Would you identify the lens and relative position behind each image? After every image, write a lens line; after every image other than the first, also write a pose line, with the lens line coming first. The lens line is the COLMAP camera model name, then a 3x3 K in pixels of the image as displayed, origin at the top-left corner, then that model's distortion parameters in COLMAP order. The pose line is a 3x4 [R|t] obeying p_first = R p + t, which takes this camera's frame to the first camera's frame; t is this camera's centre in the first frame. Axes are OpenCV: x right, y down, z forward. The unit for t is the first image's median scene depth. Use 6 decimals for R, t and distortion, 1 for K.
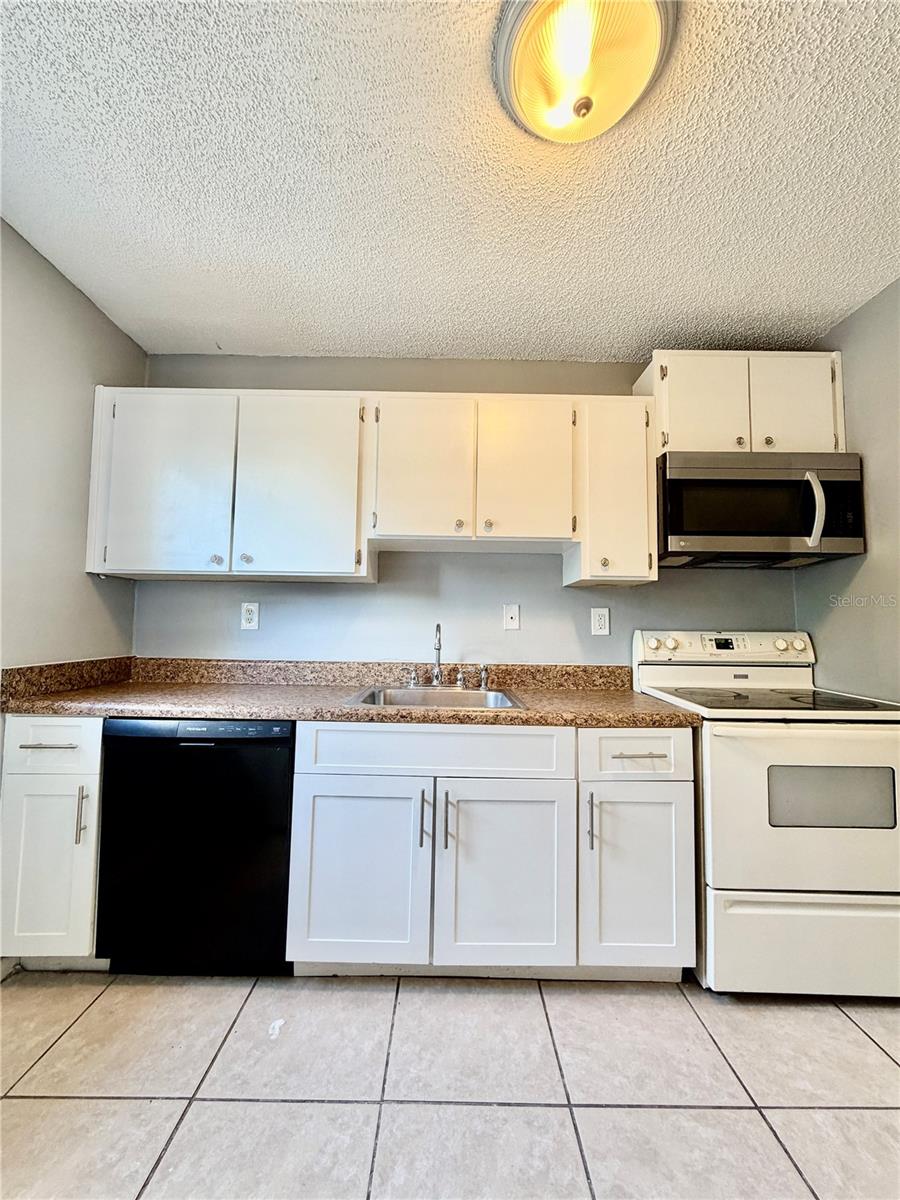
lens RADIAL K [[479.5, 0, 451.0], [0, 479.5, 597.9], [0, 0, 1]] dist [-0.001465, 0.000268]
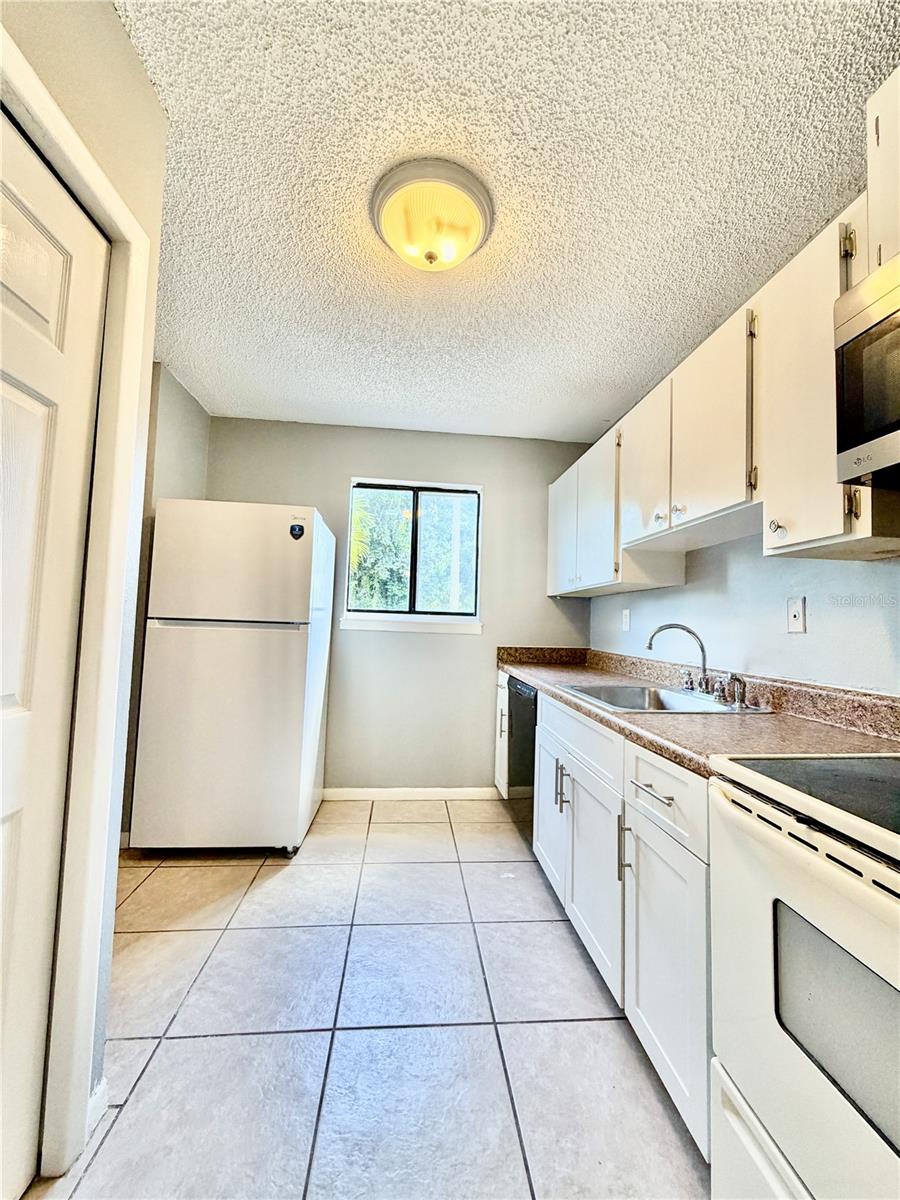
lens RADIAL K [[479.5, 0, 451.0], [0, 479.5, 597.9], [0, 0, 1]] dist [-0.001465, 0.000268]
pose [[0.088608, -0.063729, -0.994026, 0.905432], [0.034987, 0.997534, -0.060835, 0.046122], [0.995452, -0.029387, 0.090619, 0.496189]]
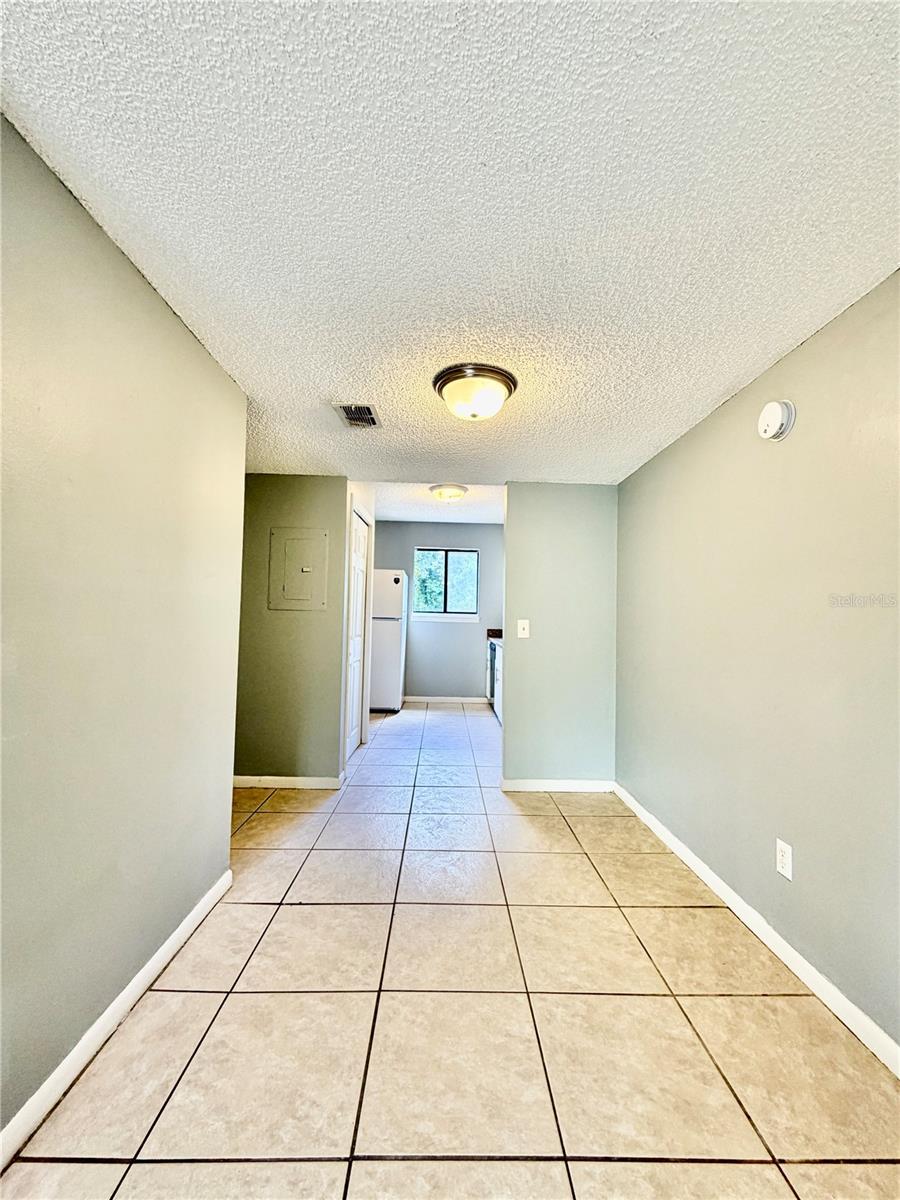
lens RADIAL K [[472.9, 0, 450.0], [0, 472.9, 600.0], [0, 0, 1]] dist [0.009557, 0.000074]
pose [[0.013848, -0.060297, -0.998084, 2.586402], [0.041744, 0.997345, -0.059673, 0.102144], [0.999032, -0.040838, 0.016328, 0.494038]]
